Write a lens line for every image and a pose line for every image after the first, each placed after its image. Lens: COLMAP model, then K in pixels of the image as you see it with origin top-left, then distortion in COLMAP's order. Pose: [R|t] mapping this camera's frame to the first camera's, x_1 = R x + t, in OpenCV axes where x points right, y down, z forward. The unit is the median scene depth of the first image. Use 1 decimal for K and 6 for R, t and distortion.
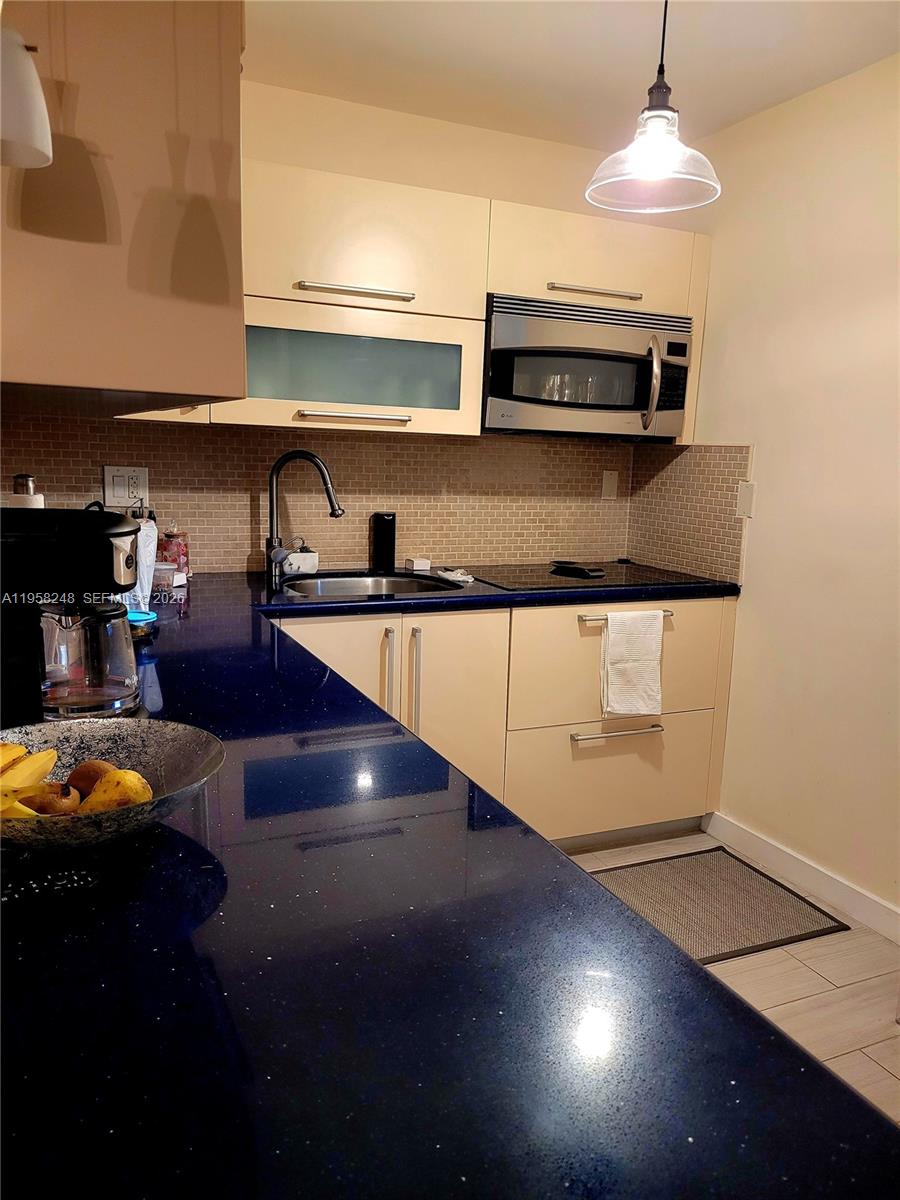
lens RADIAL K [[918.5, 0, 454.4], [0, 918.5, 612.5], [0, 0, 1]] dist [0.055278, -0.043872]
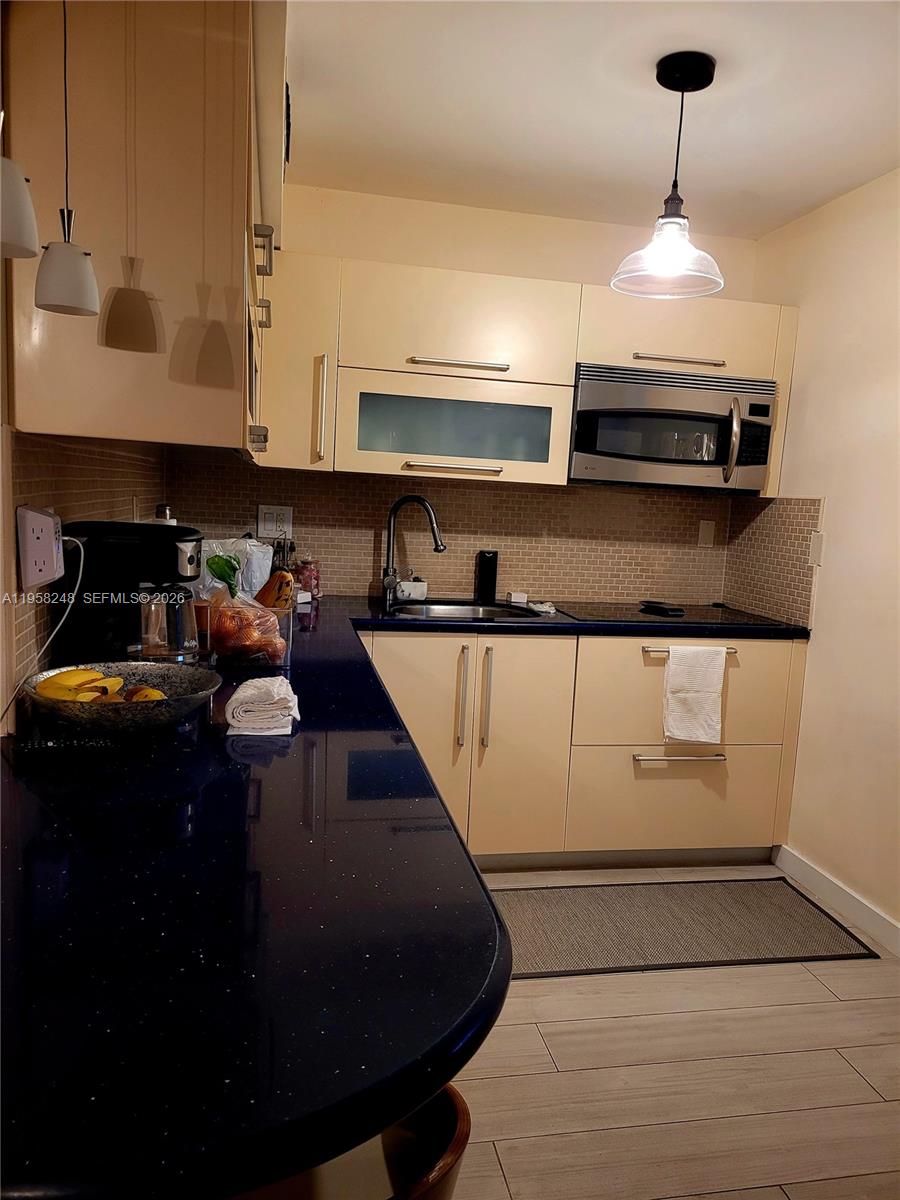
lens RADIAL K [[911.1, 0, 454.1], [0, 911.1, 615.9], [0, 0, 1]] dist [0.051867, -0.046069]
pose [[0.973217, 0.048869, -0.224636, 0.149038], [-0.060682, 0.997097, -0.045986, 0.028847], [0.221736, 0.058385, 0.973357, -0.118951]]
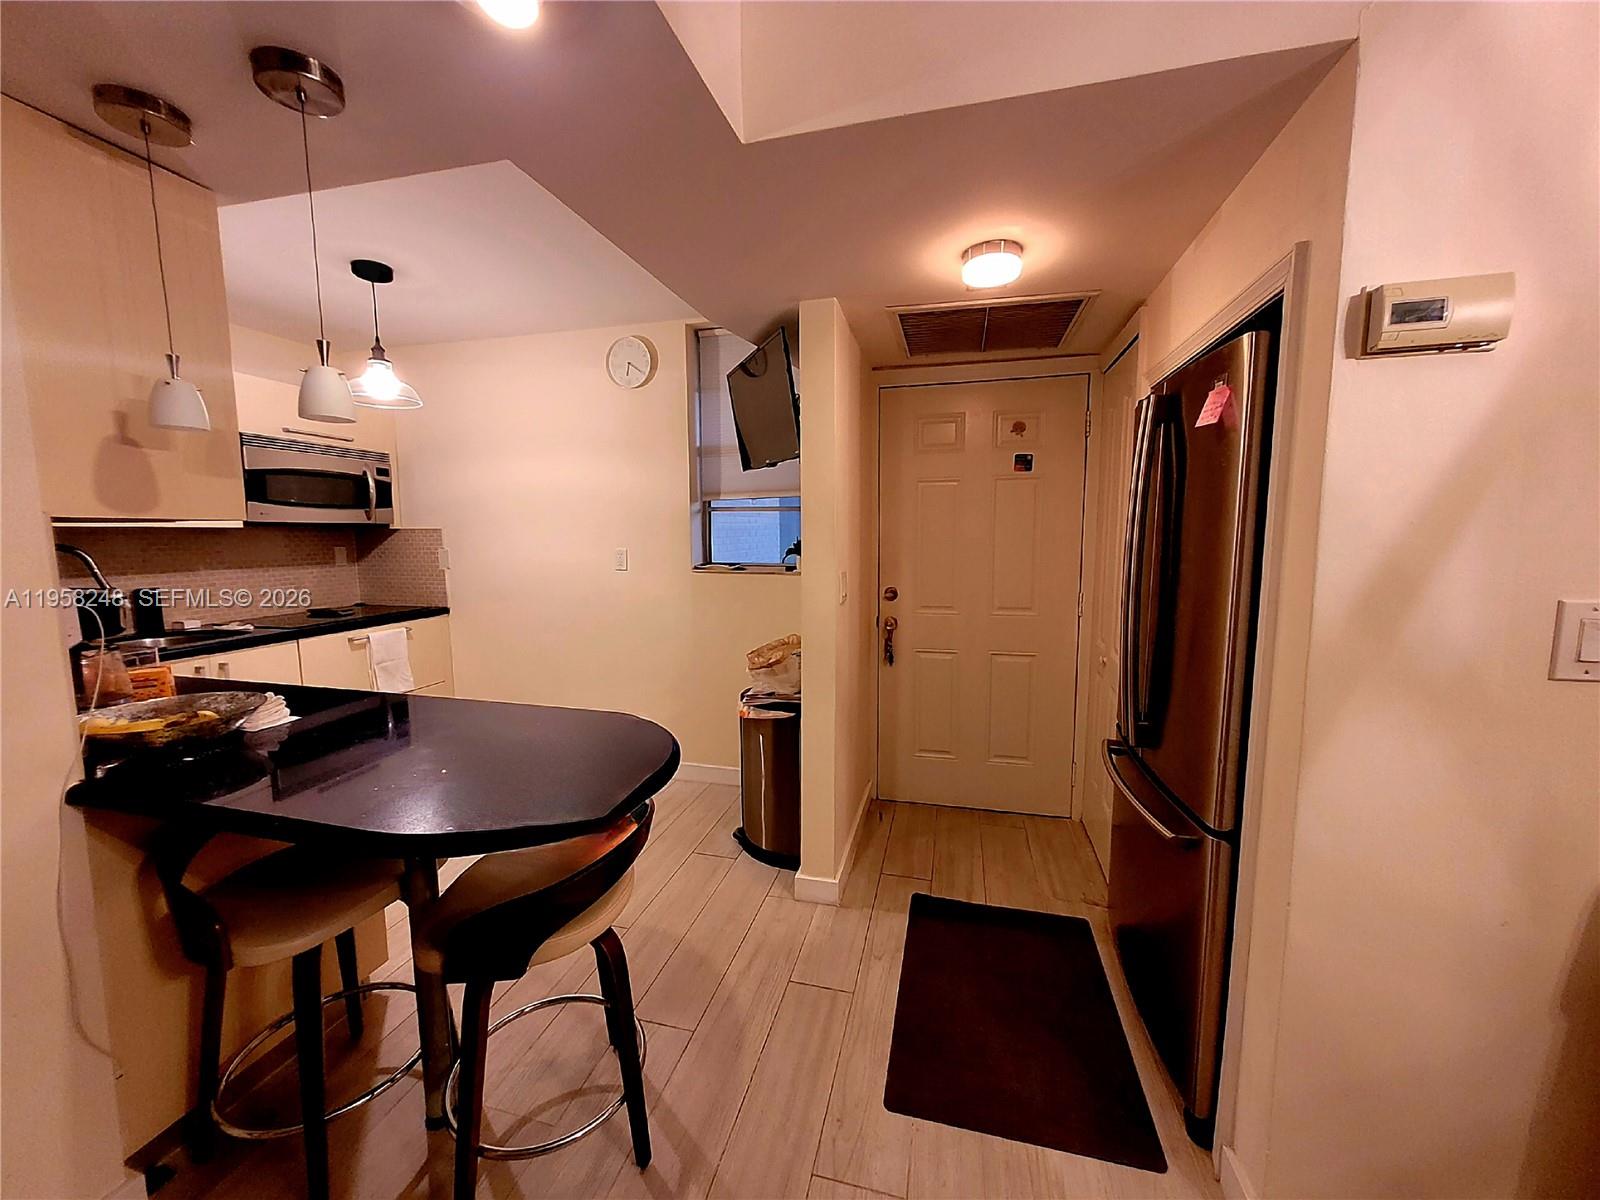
lens RADIAL K [[633.8, 0, 796.4], [0, 633.8, 604.2], [0, 0, 1]] dist [0.002289, 0.000042]
pose [[0.642169, -0.125437, 0.756231, -0.176160], [0.160800, 0.986615, 0.027105, 0.037789], [-0.749508, 0.104196, 0.653744, -0.279165]]
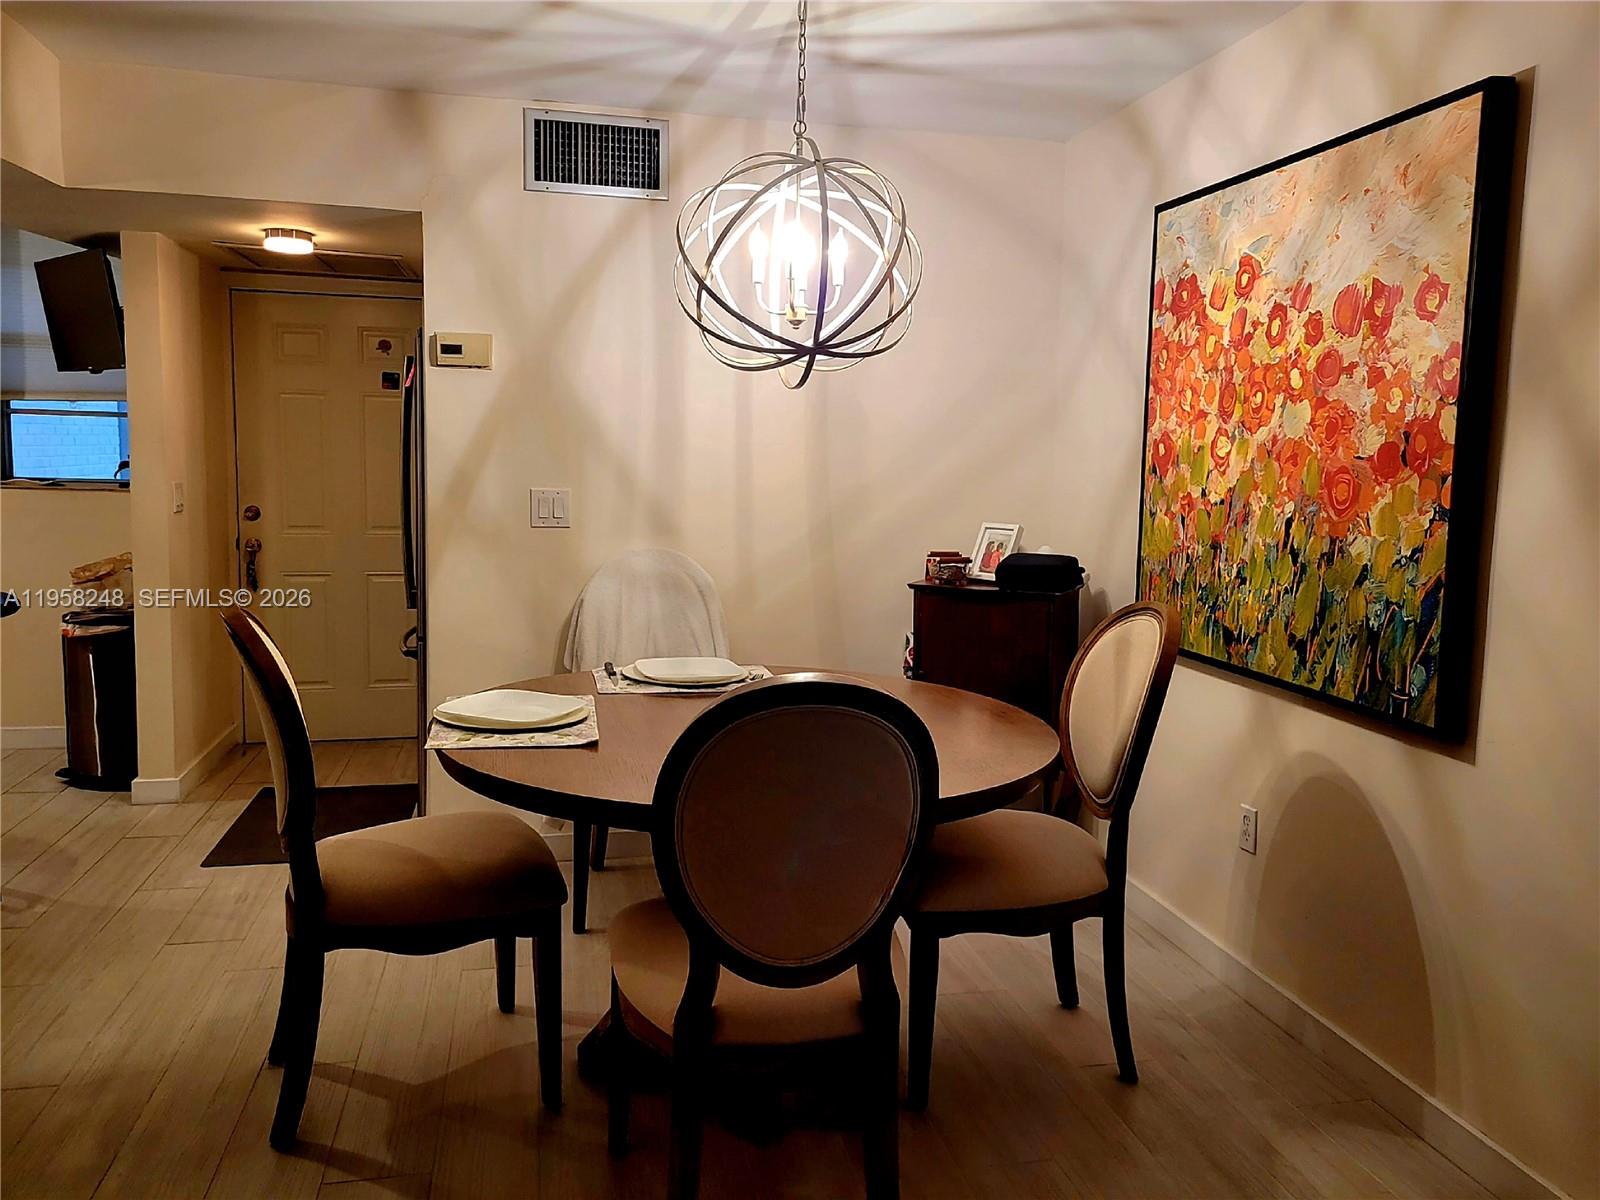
lens RADIAL K [[1214.8, 0, 803.8], [0, 1214.8, 582.6], [0, 0, 1]] dist [0.051867, -0.046069]
pose [[0.225097, -0.133461, 0.965152, -0.805094], [0.153628, 0.983045, 0.100105, 0.109596], [-0.962148, 0.125741, 0.241784, -0.865382]]
